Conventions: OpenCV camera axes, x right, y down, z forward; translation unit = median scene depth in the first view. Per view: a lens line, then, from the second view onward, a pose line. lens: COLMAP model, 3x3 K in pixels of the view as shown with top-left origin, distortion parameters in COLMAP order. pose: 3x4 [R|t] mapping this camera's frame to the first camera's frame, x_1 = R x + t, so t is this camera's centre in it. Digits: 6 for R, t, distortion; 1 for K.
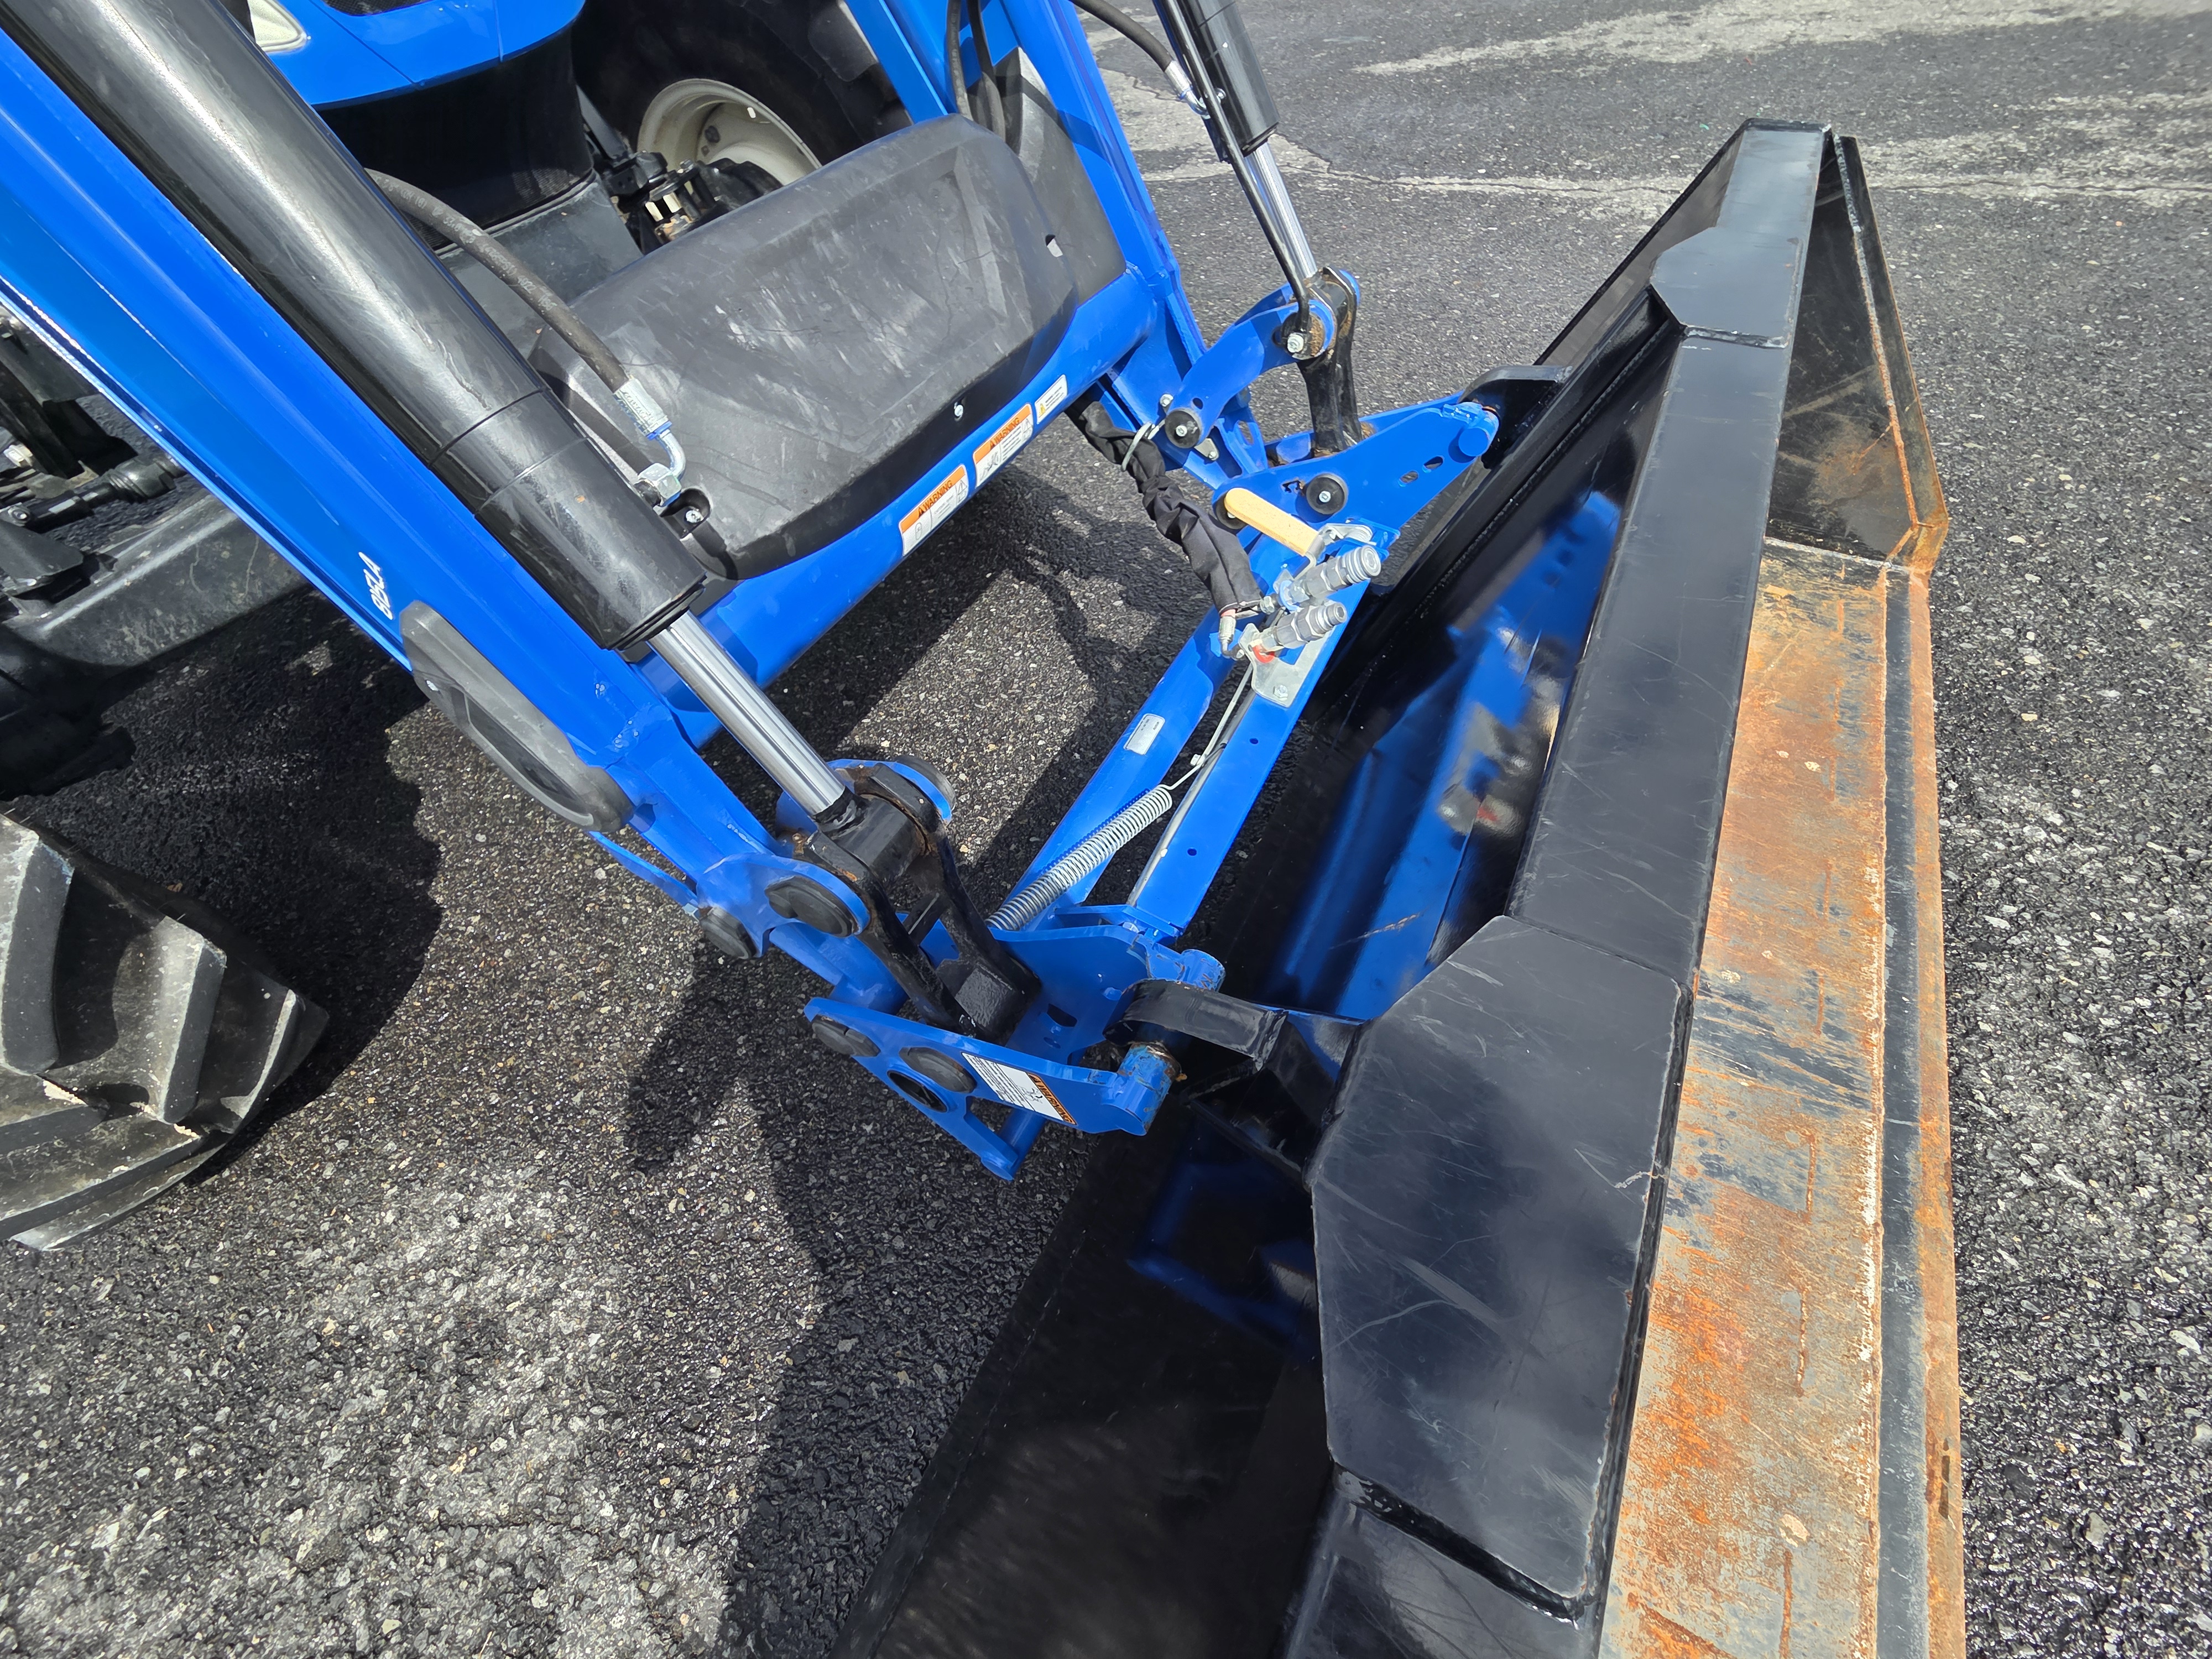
lens RADIAL K [[898.2, 0, 1105.7], [0, 898.2, 819.0], [0, 0, 1]] dist [0.001556, -0.000191]
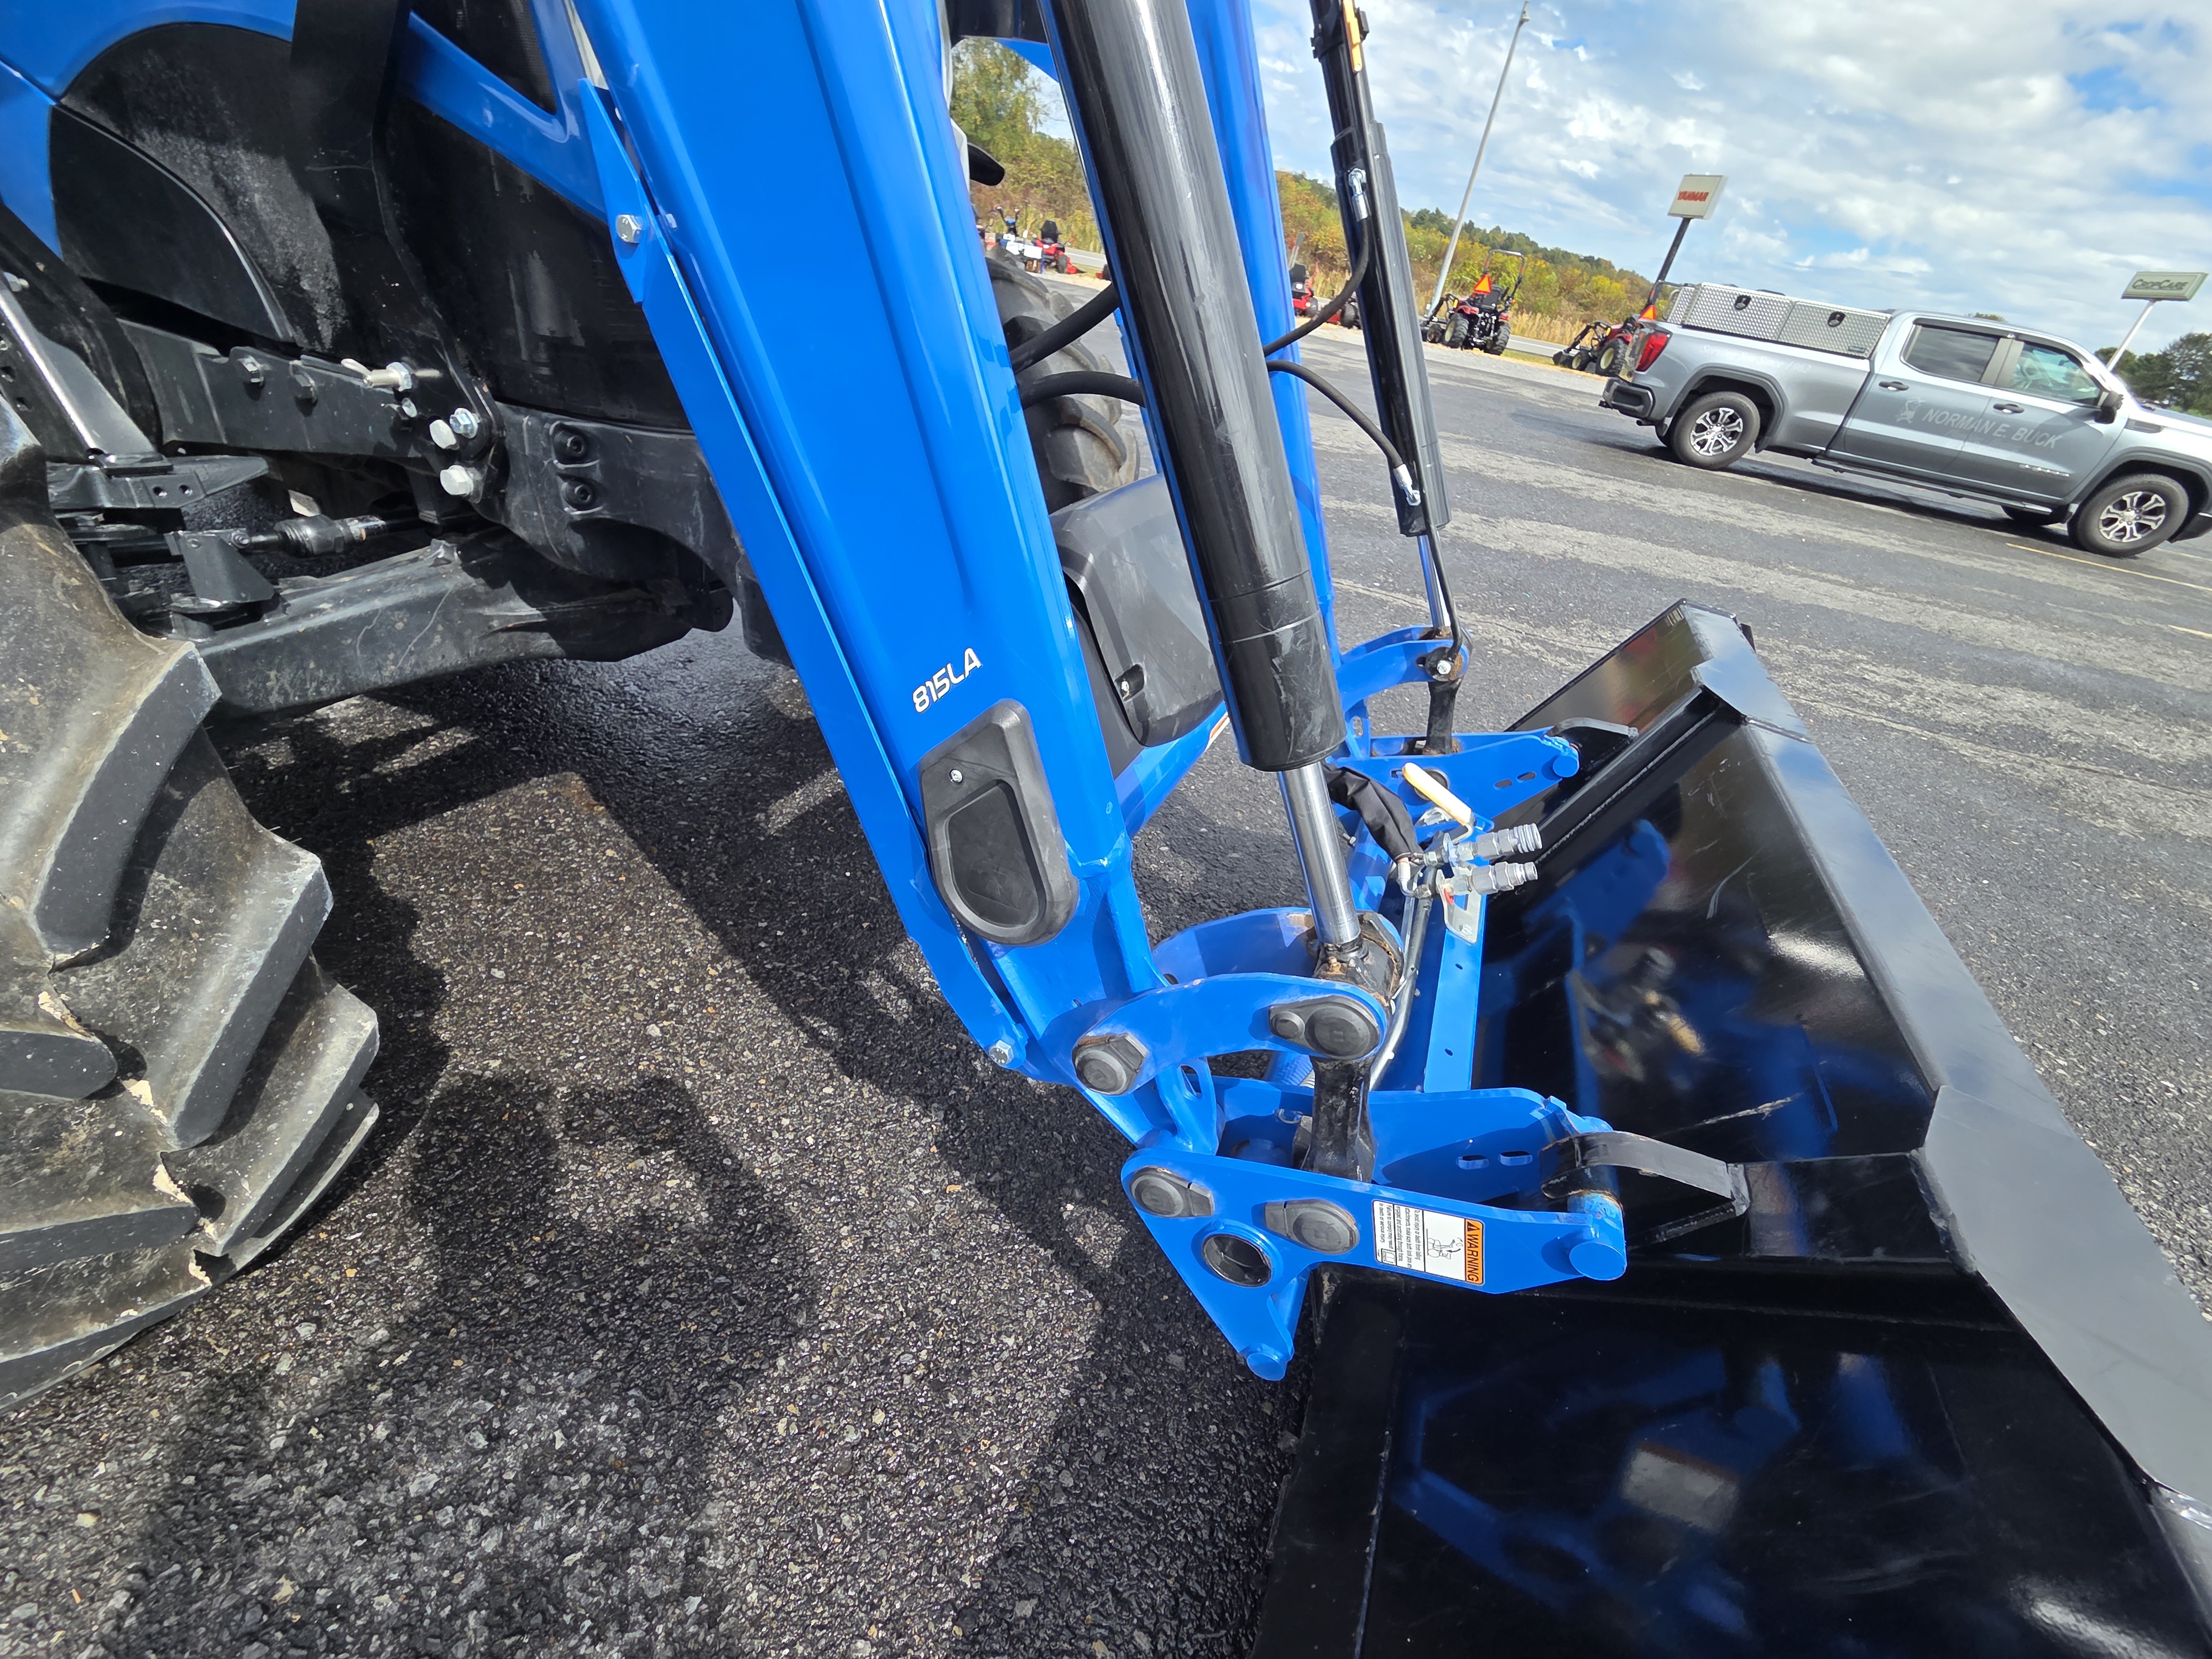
lens RADIAL K [[898.2, 0, 1113.6], [0, 898.2, 824.7], [0, 0, 1]] dist [0.001556, -0.000191]
pose [[0.962464, 0.179204, 0.203835, -0.468676], [-0.110857, 0.945087, -0.307442, 0.126852], [-0.247737, 0.273305, 0.929479, -0.008975]]
